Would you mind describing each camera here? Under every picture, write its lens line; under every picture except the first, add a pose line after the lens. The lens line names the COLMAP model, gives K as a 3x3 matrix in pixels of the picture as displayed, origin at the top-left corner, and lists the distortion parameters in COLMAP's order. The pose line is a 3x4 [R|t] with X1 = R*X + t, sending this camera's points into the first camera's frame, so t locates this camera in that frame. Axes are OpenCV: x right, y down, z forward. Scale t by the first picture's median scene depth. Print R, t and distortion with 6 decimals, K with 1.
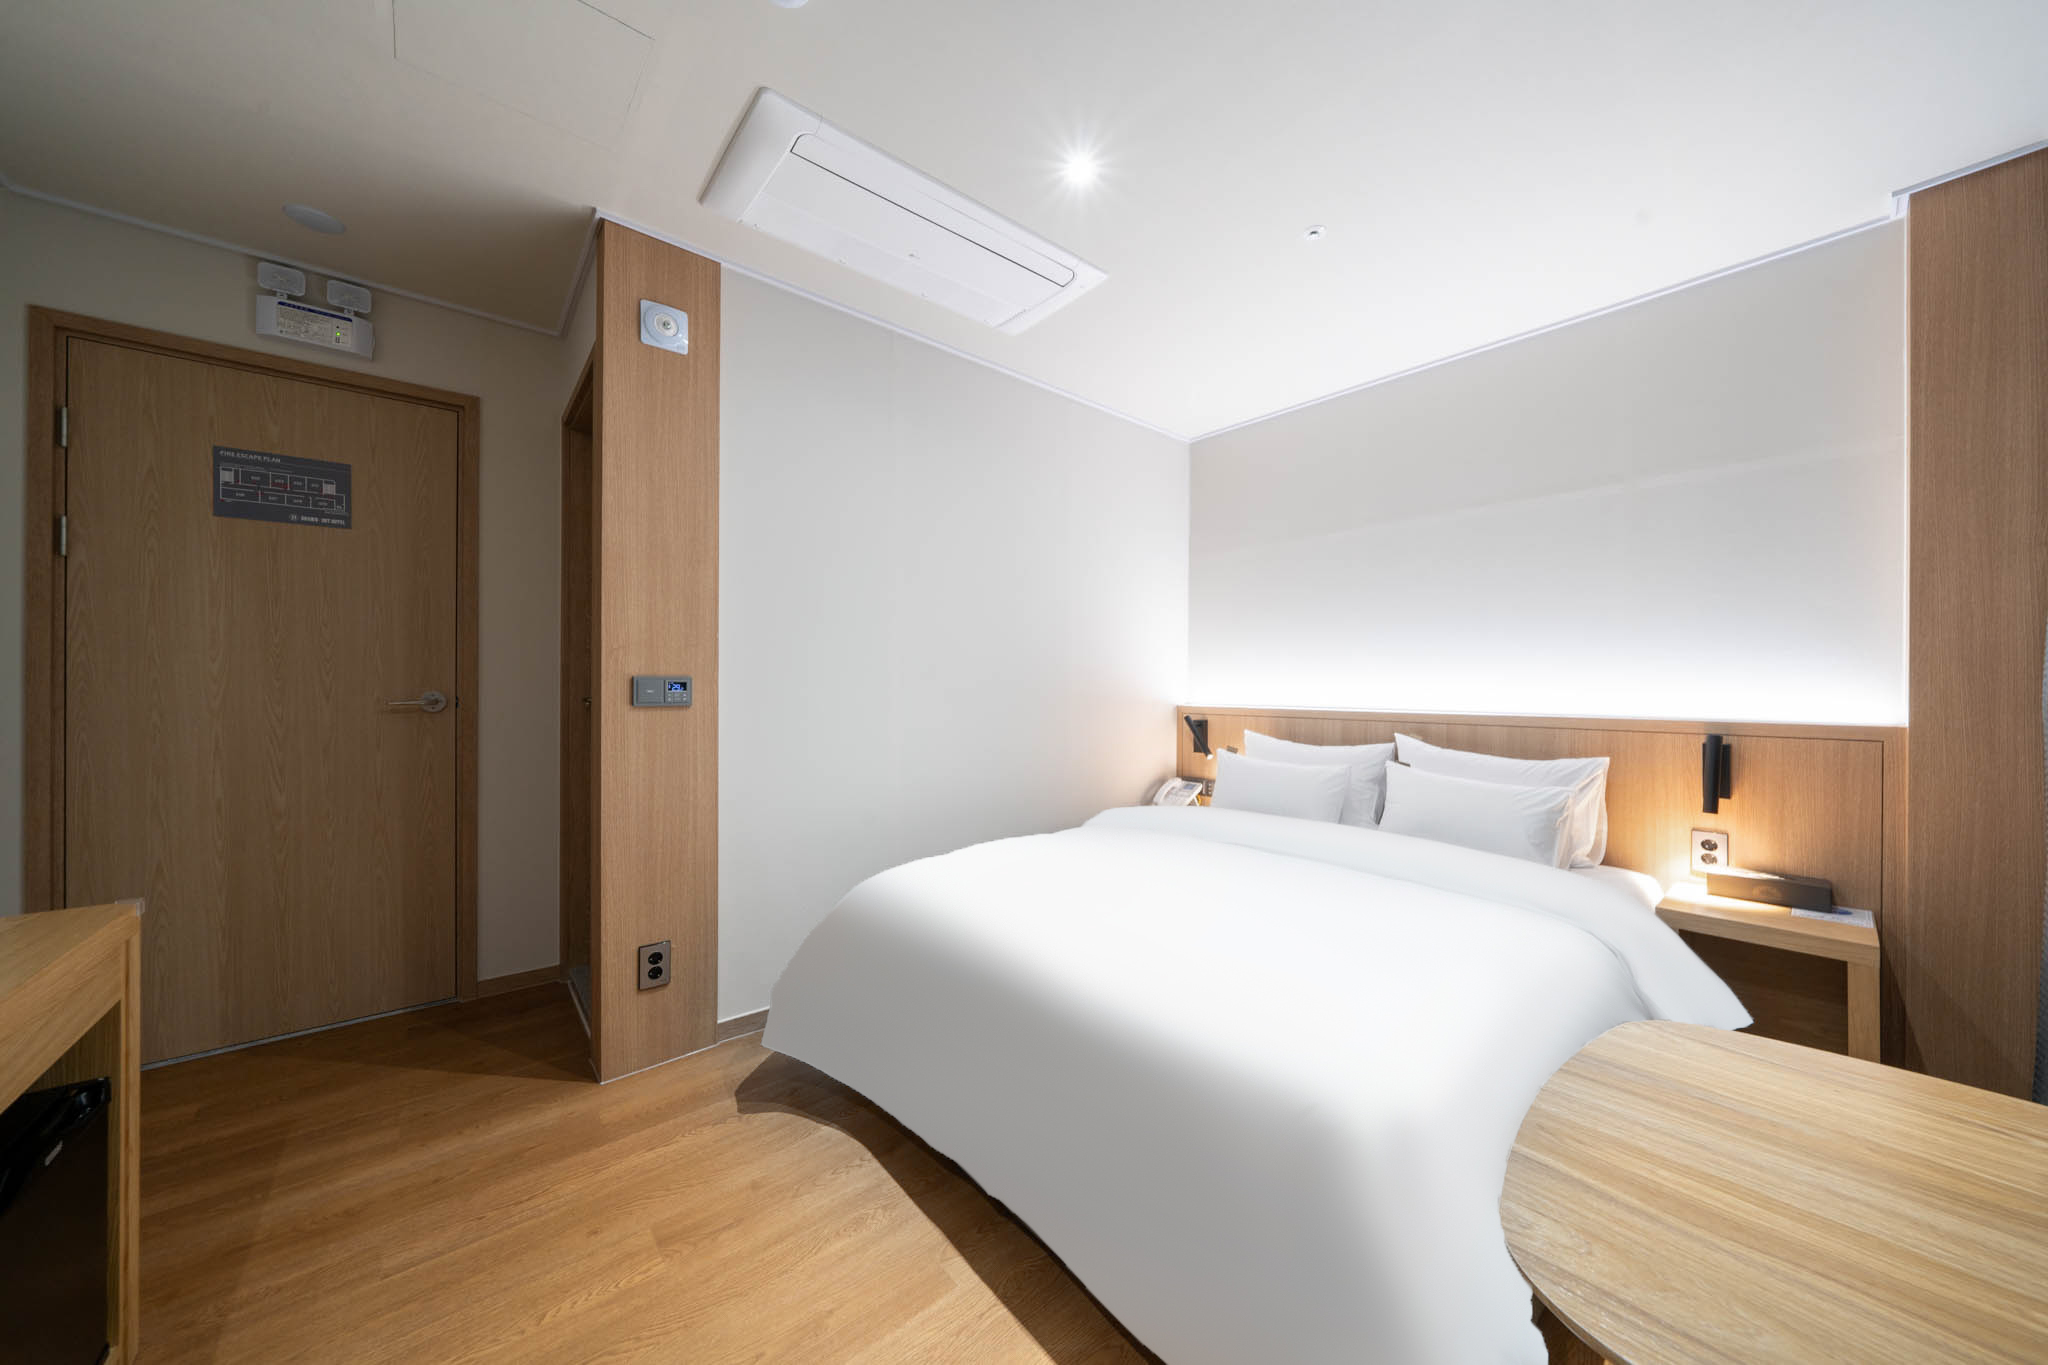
lens RADIAL K [[697.6, 0, 1036.3], [0, 697.6, 687.7], [0, 0, 1]] dist [-0.008456, -0.000075]
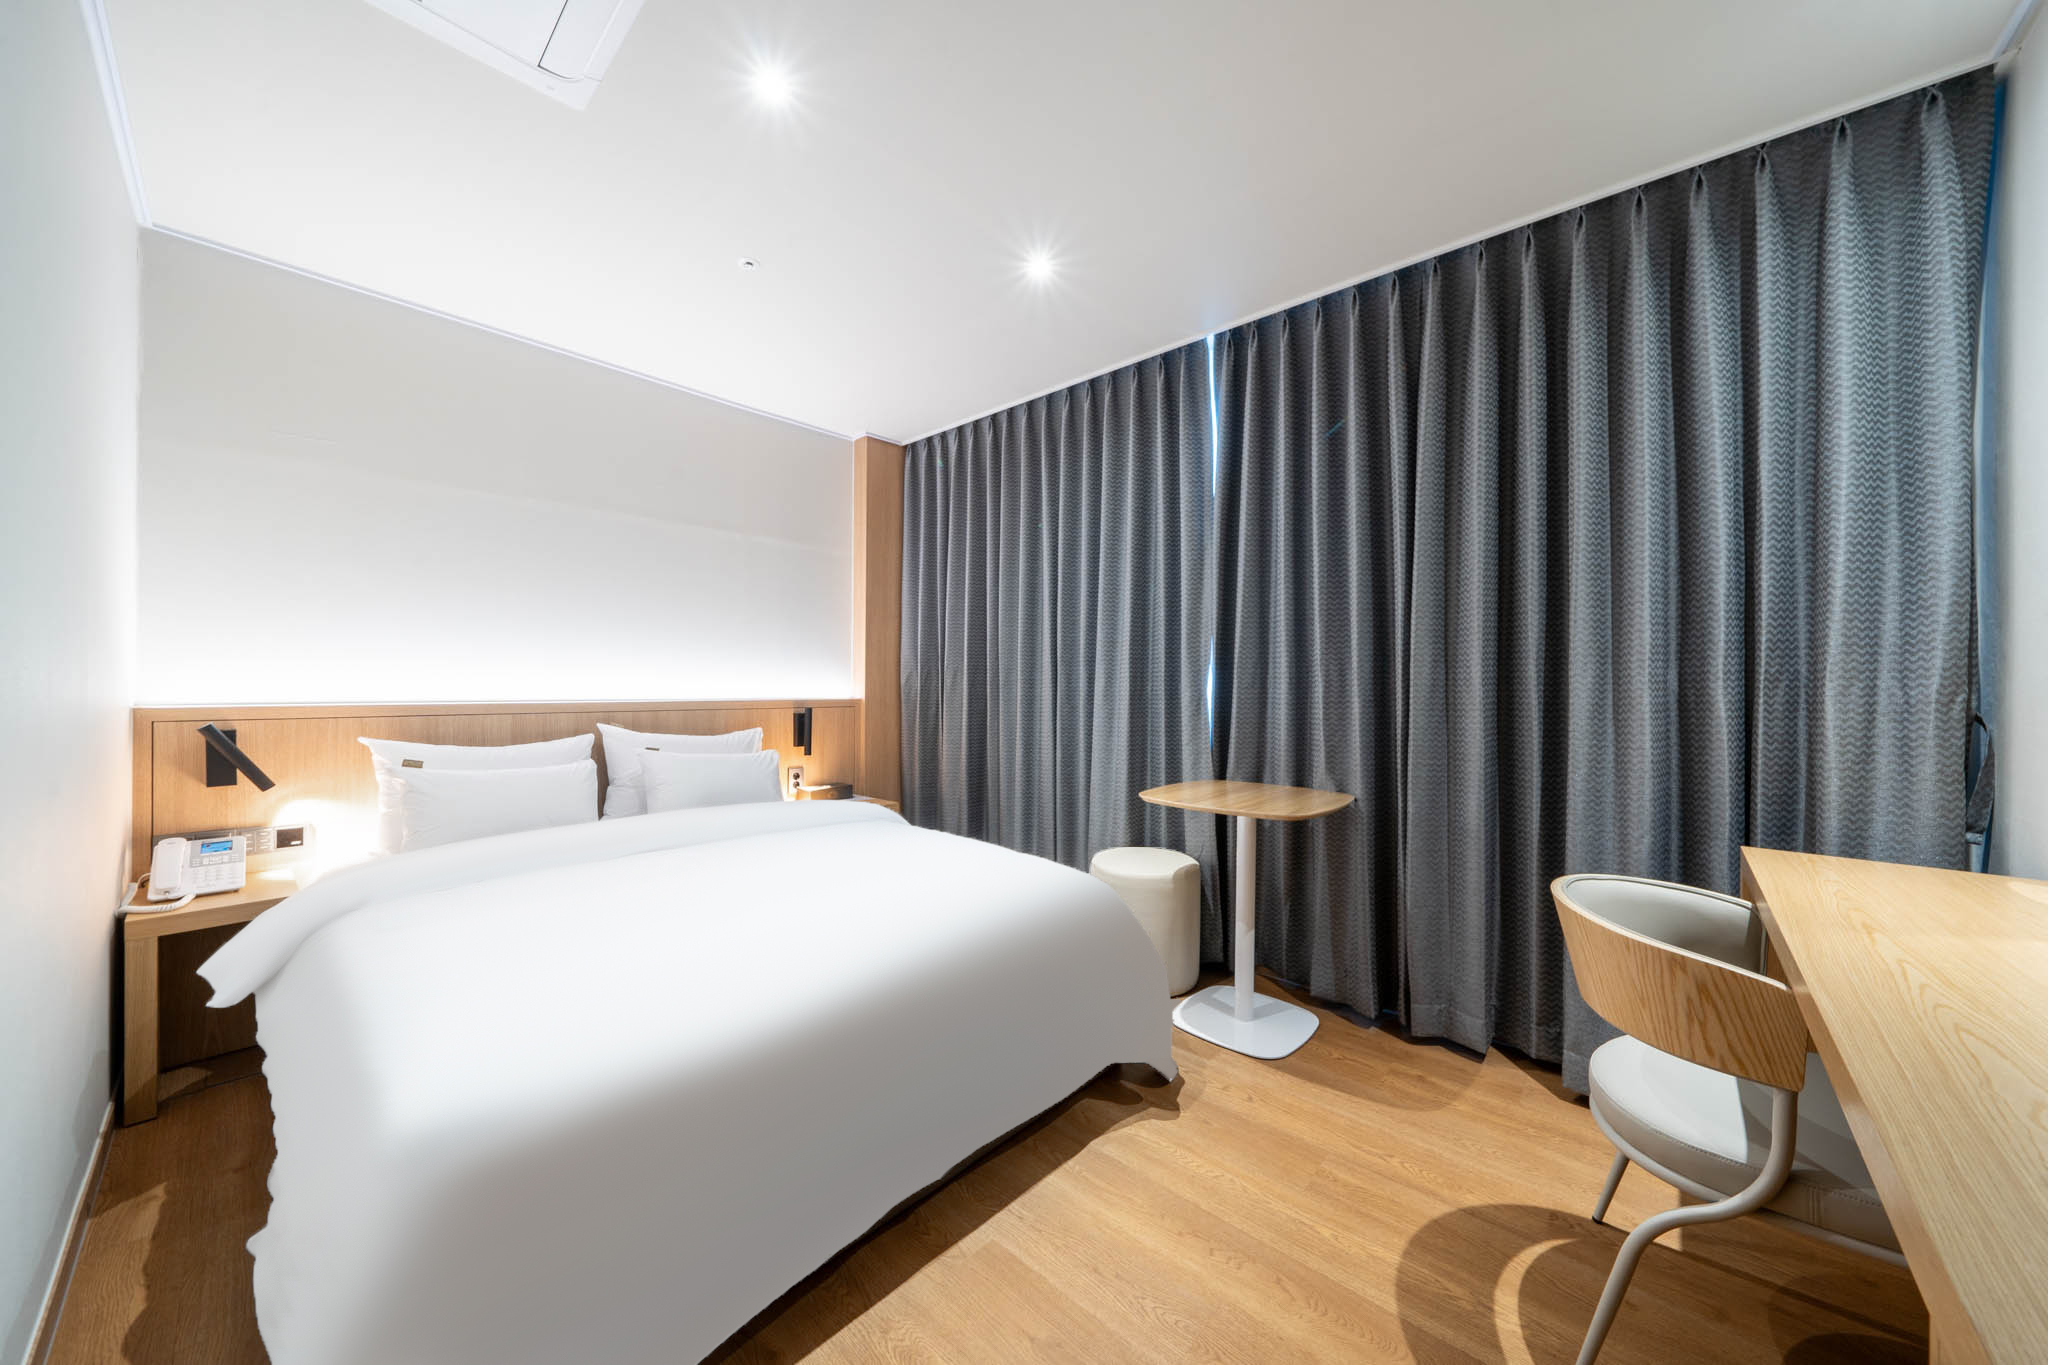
lens RADIAL K [[697.6, 0, 1036.3], [0, 697.6, 687.7], [0, 0, 1]] dist [-0.008456, -0.000075]
pose [[-0.123178, -0.015401, 0.992265, -0.662744], [-0.008357, 0.999860, 0.014482, -0.007160], [-0.992349, -0.006508, -0.123290, 0.600645]]
